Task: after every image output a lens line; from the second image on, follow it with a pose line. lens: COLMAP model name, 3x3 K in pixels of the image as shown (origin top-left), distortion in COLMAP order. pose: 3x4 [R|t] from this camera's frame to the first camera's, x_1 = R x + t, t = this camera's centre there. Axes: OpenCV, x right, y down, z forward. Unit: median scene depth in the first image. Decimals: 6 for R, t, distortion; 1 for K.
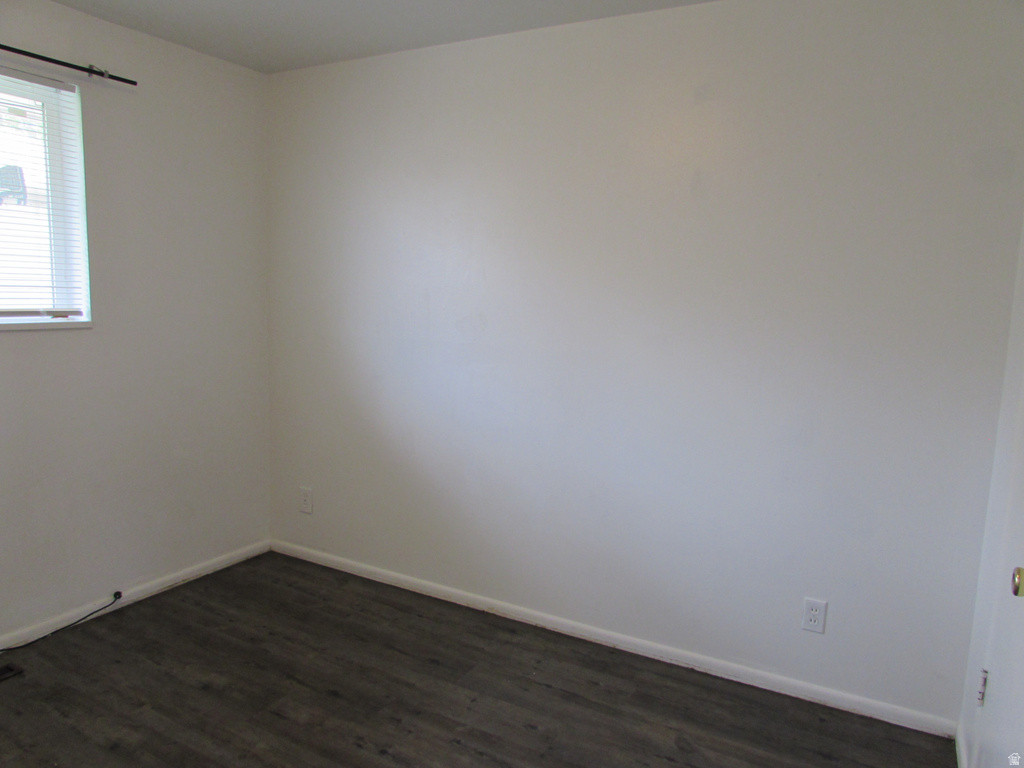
lens RADIAL K [[739.0, 0, 507.0], [0, 739.0, 373.1], [0, 0, 1]] dist [-0.020524, 0.003203]
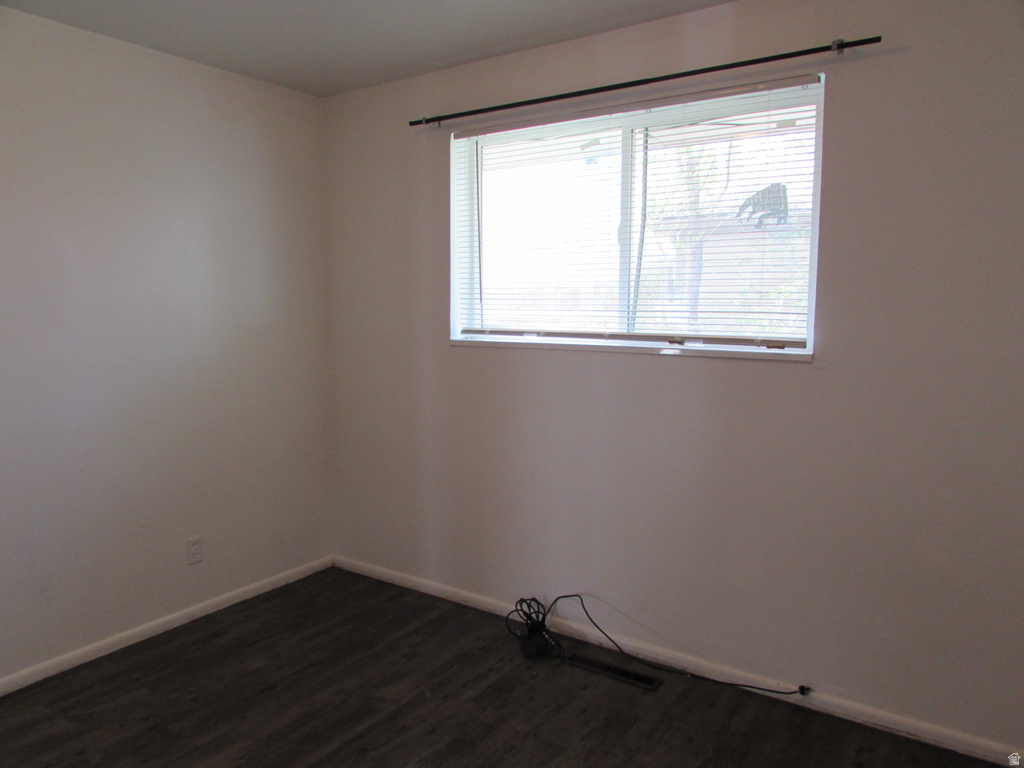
lens RADIAL K [[739.0, 0, 503.2], [0, 739.0, 387.1], [0, 0, 1]] dist [-0.020524, 0.003203]
pose [[-0.081343, 0.092992, -0.992339, 0.301229], [-0.124747, 0.986859, 0.102704, -0.079231], [0.988849, 0.132145, -0.068673, 0.744606]]
